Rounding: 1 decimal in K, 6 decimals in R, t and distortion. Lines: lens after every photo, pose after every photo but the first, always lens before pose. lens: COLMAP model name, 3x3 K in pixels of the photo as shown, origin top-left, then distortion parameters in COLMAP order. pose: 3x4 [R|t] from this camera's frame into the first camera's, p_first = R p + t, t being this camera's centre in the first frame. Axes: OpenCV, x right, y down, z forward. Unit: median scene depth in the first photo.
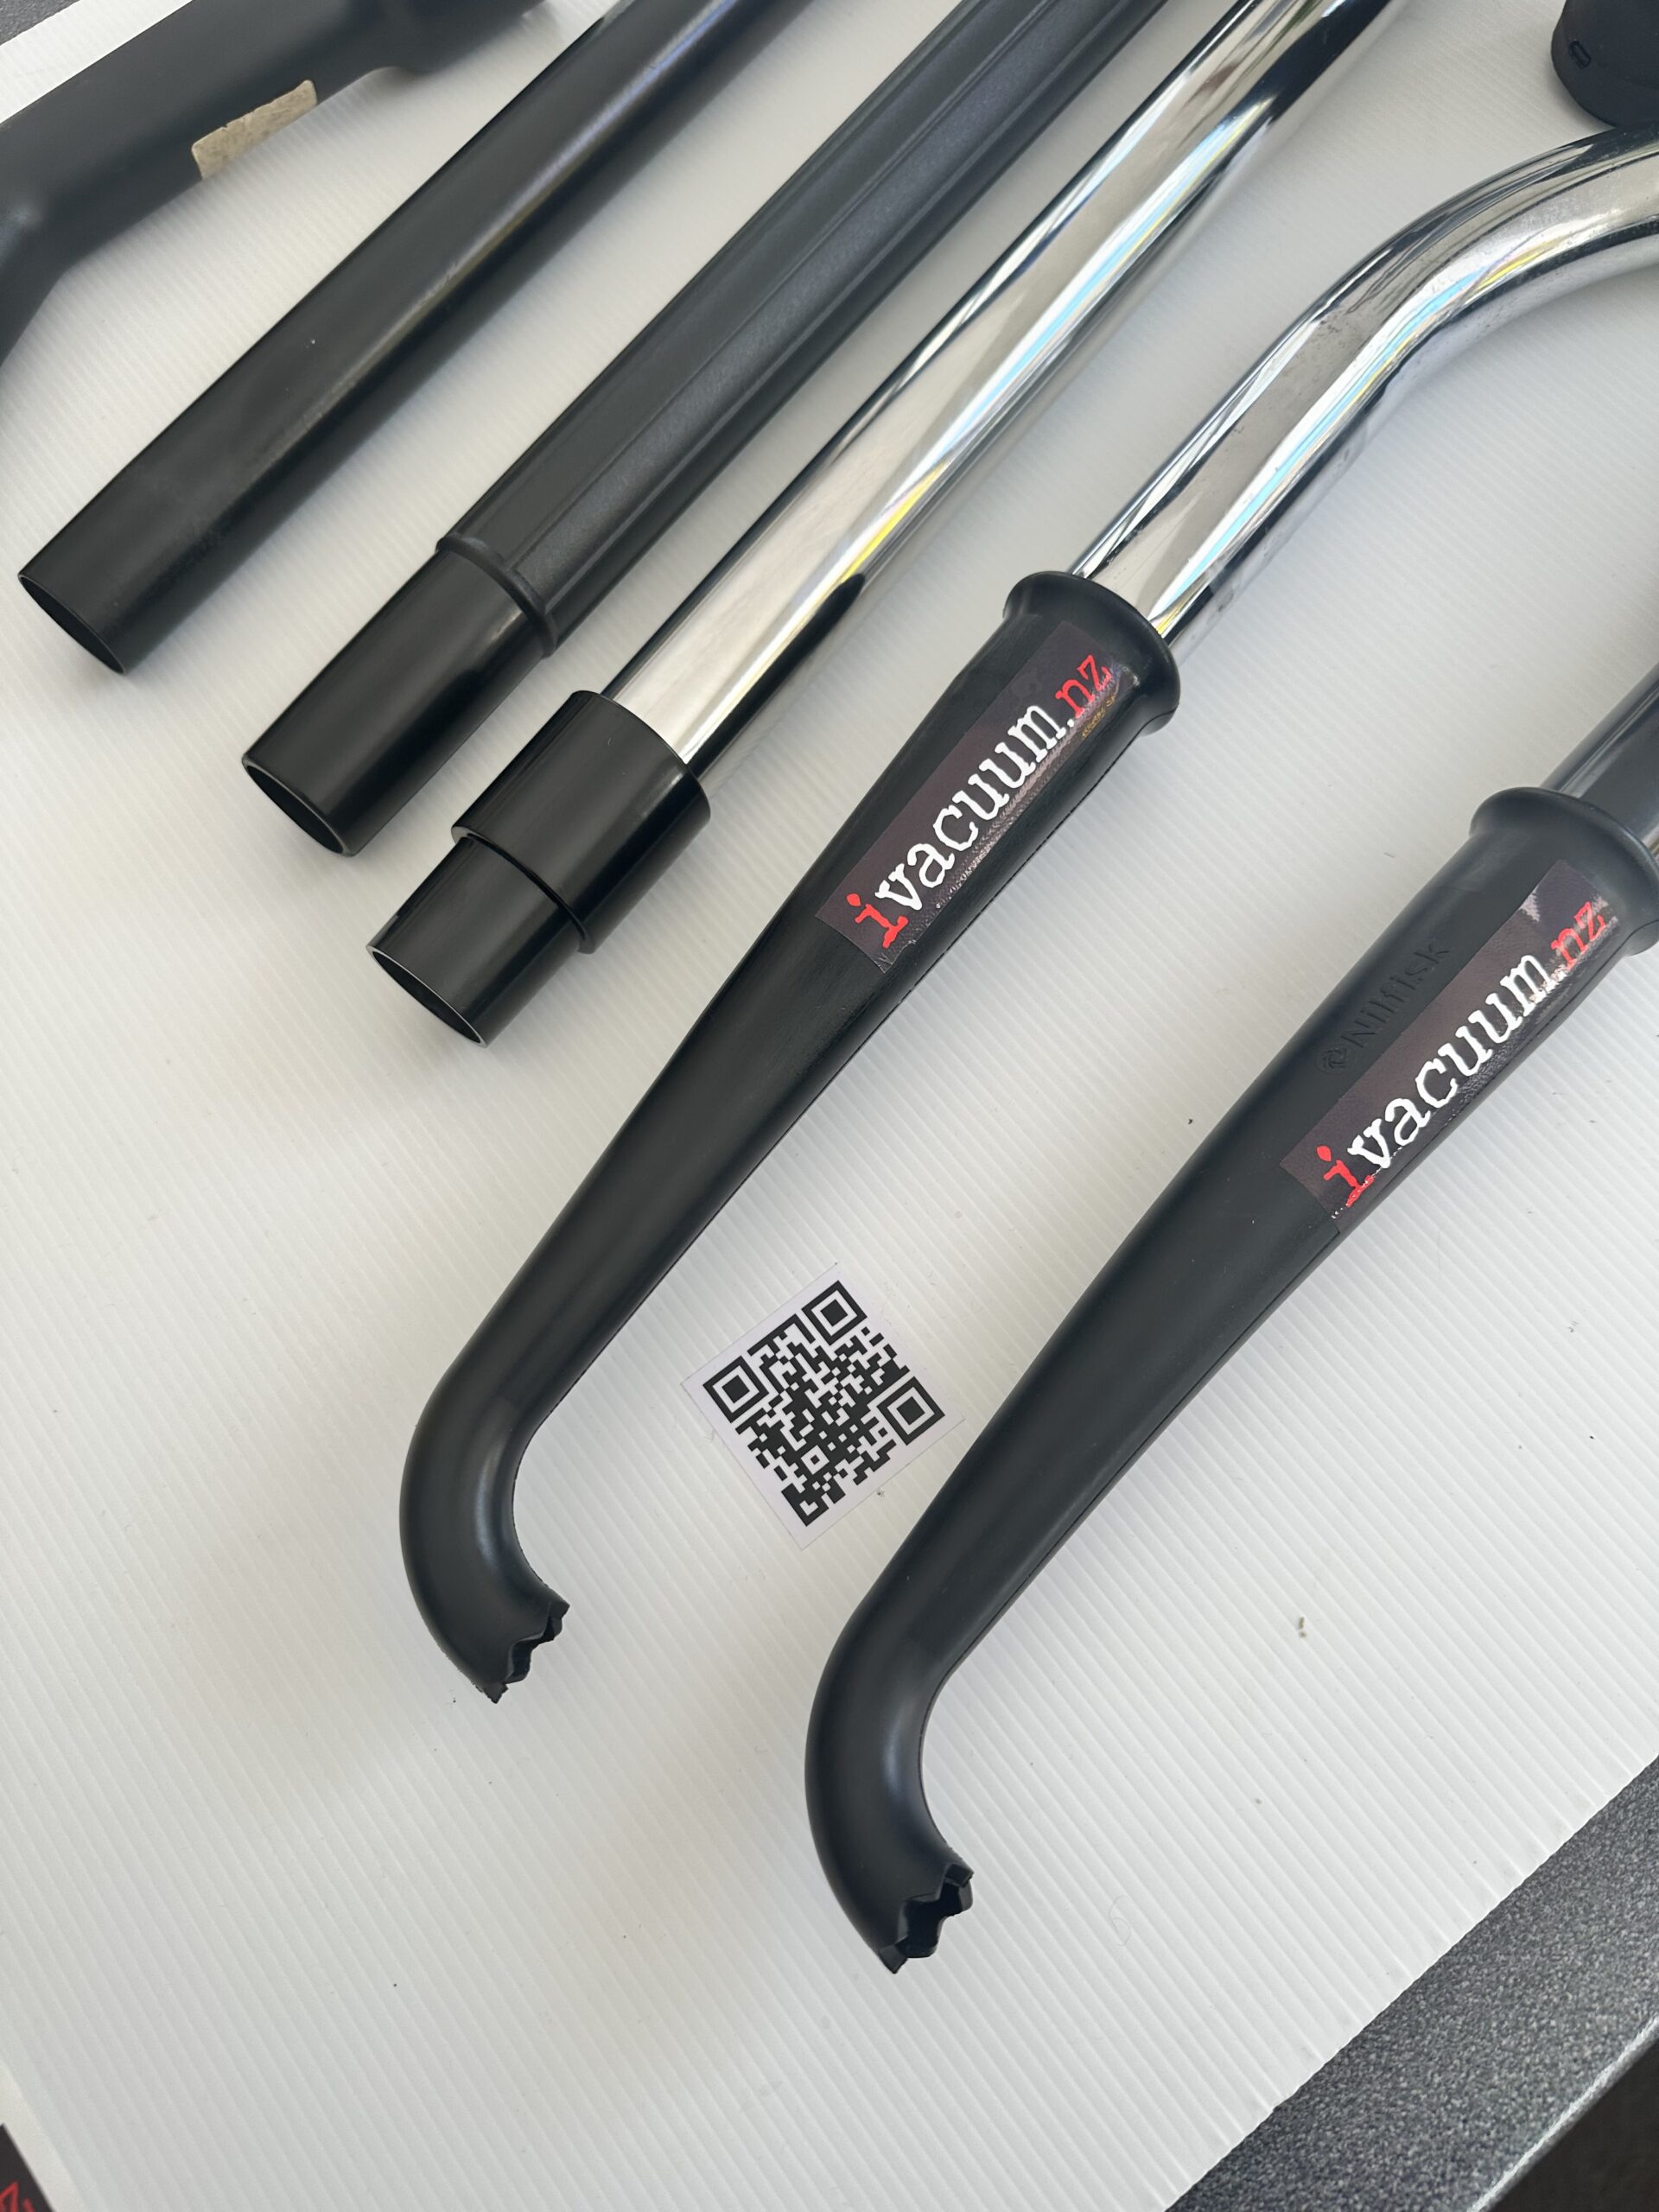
lens RADIAL K [[1544.3, 0, 832.4], [0, 1544.3, 1114.5], [0, 0, 1]] dist [0.151266, -0.248708]
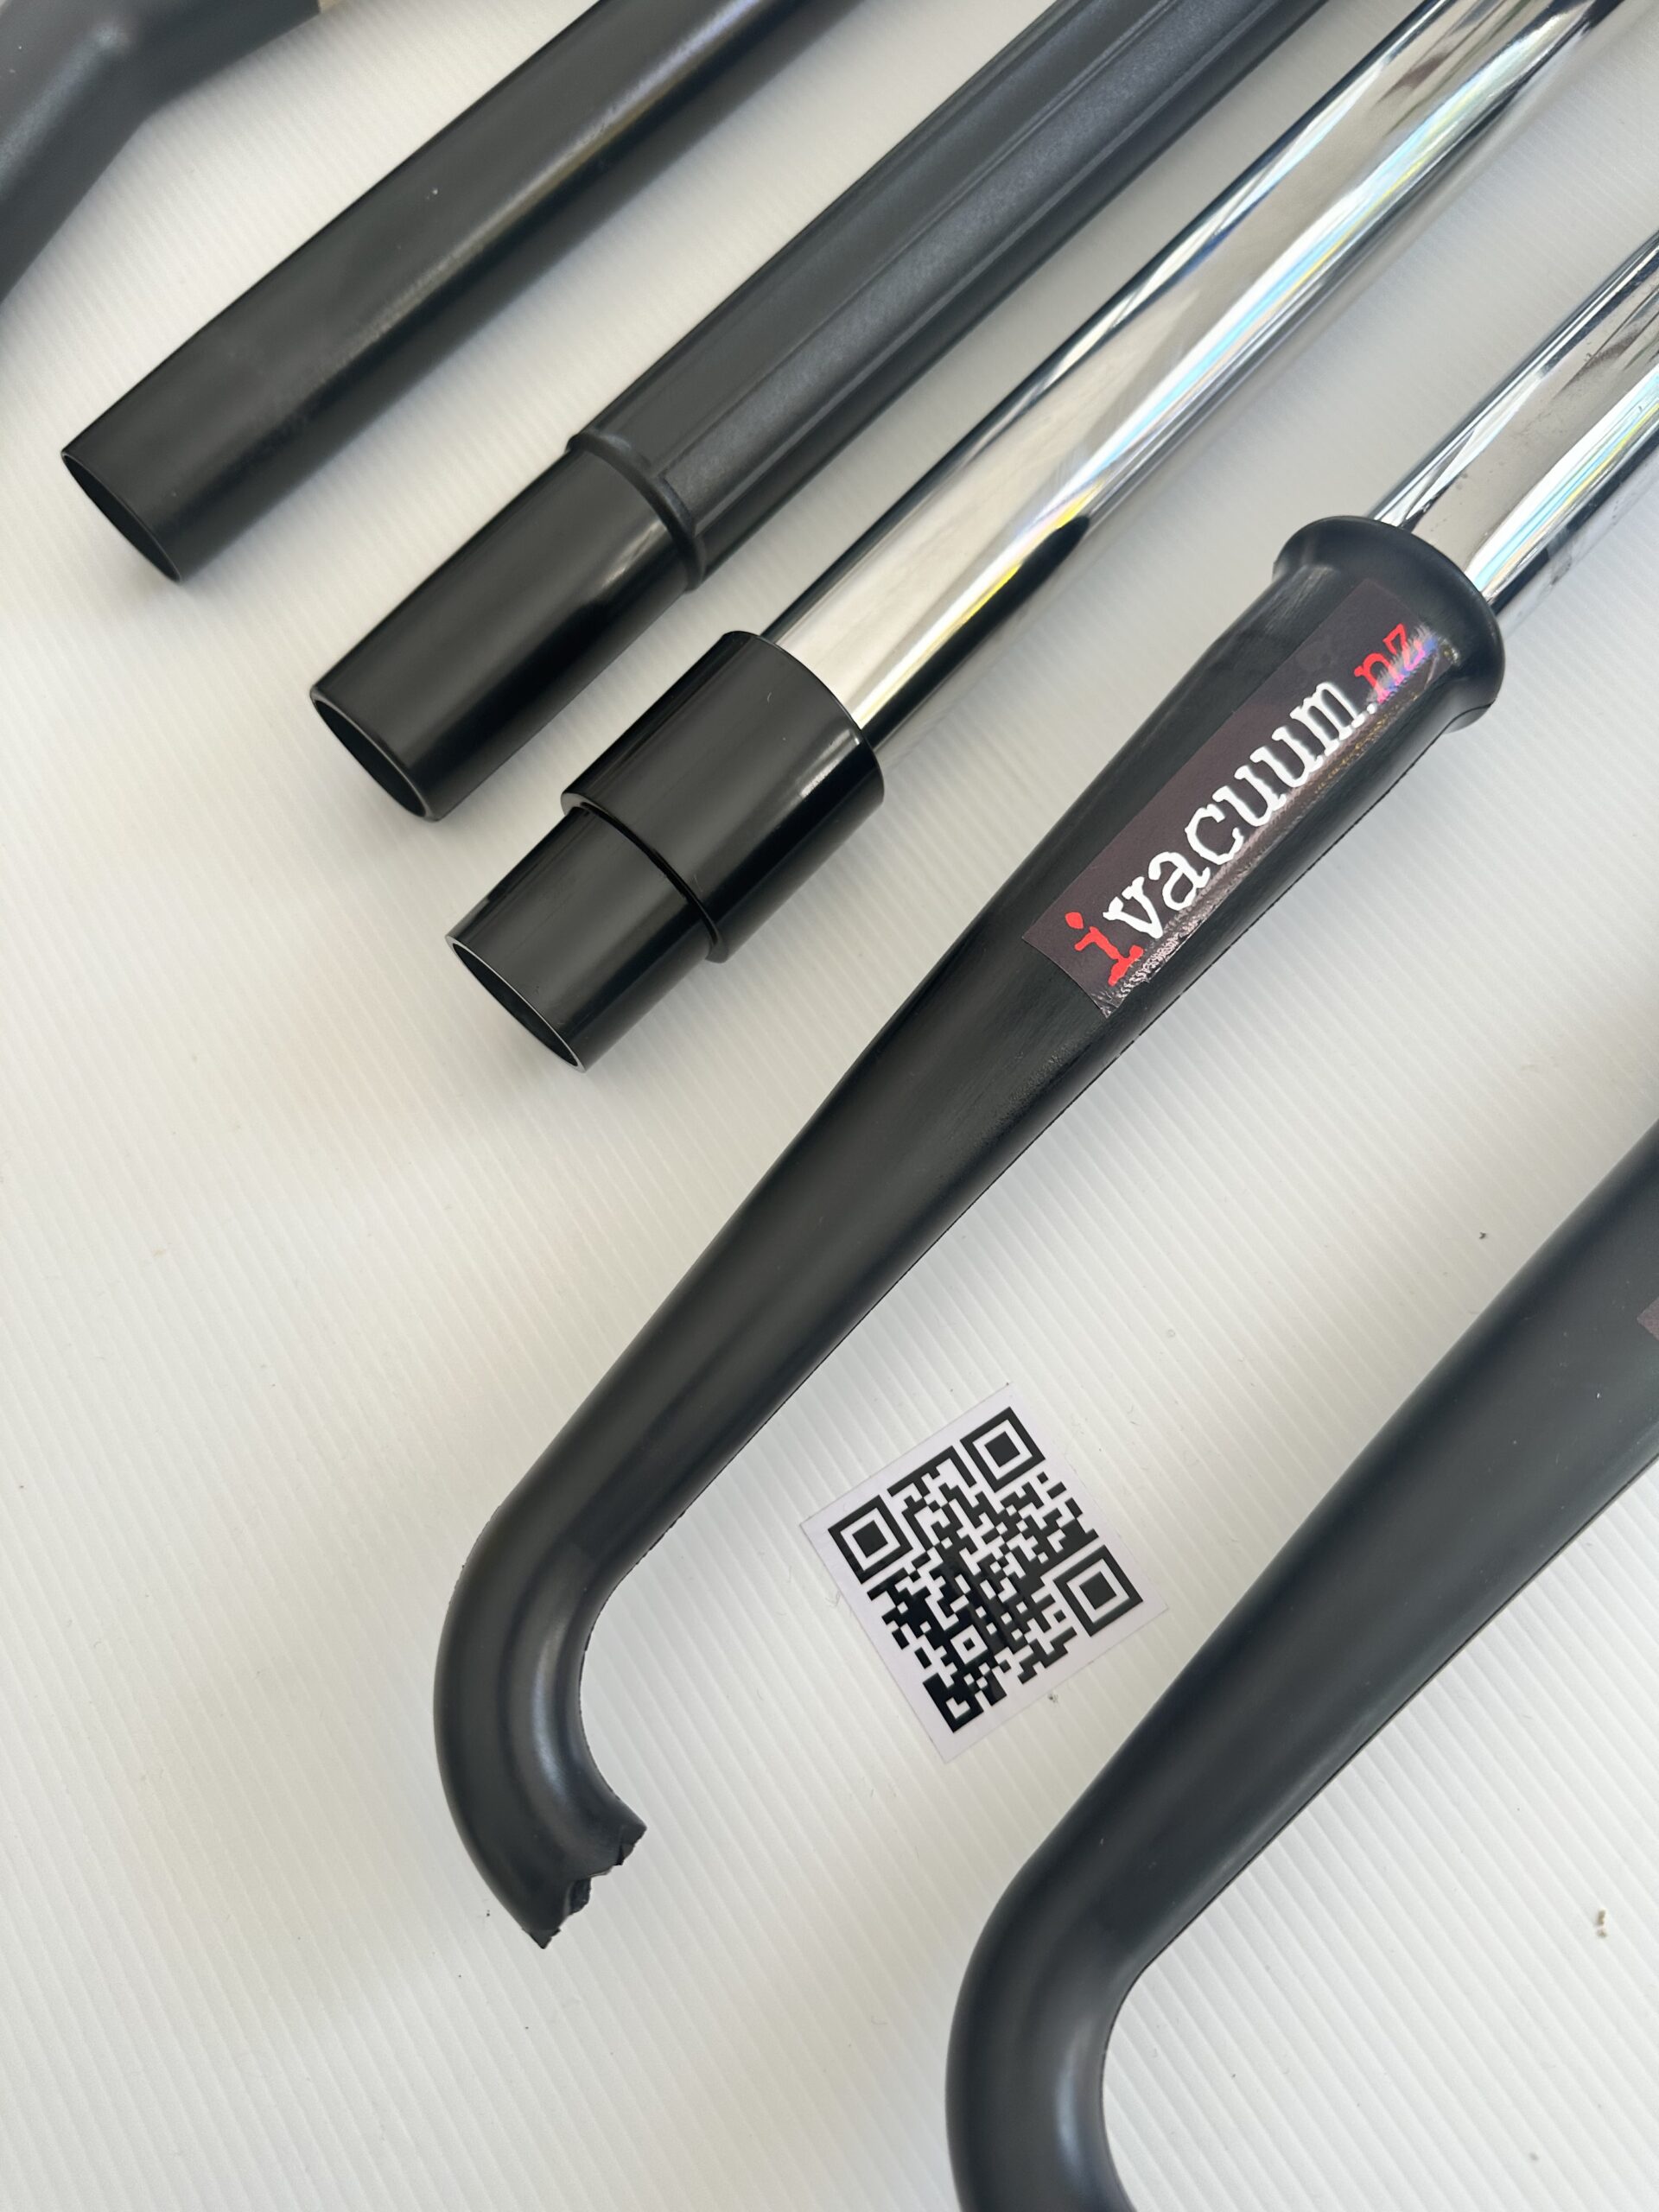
lens RADIAL K [[1571.2, 0, 833.9], [0, 1571.2, 1119.1], [0, 0, 1]] dist [0.122885, -0.190887]
pose [[0.996445, 0.074927, -0.038515, -0.065777], [-0.074773, 0.997186, 0.005425, -0.035042], [0.038813, -0.002526, 0.999243, 0.211674]]
